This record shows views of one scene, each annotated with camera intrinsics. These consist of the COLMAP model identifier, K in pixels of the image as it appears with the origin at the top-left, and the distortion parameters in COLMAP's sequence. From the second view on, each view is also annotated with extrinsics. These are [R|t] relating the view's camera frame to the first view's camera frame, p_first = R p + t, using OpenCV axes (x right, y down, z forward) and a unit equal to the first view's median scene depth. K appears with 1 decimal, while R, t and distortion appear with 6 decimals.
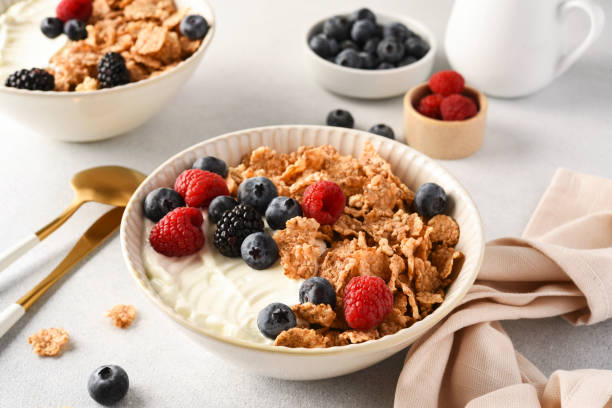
lens RADIAL K [[1056.6, 0, 306.0], [0, 1056.6, 204.0], [0, 0, 1]] dist [-0.012874, -0.013574]
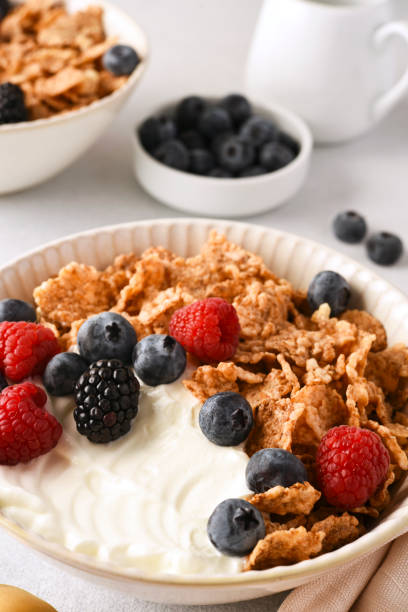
lens RADIAL K [[1056.6, 0, 204.0], [0, 1056.6, 306.0], [0, 0, 1]] dist [-0.012874, -0.013574]
pose [[0.925972, -0.213769, 0.311254, -0.196488], [0.204505, 0.976867, 0.062517, -0.060015], [-0.317418, 0.005764, 0.948268, 0.346445]]
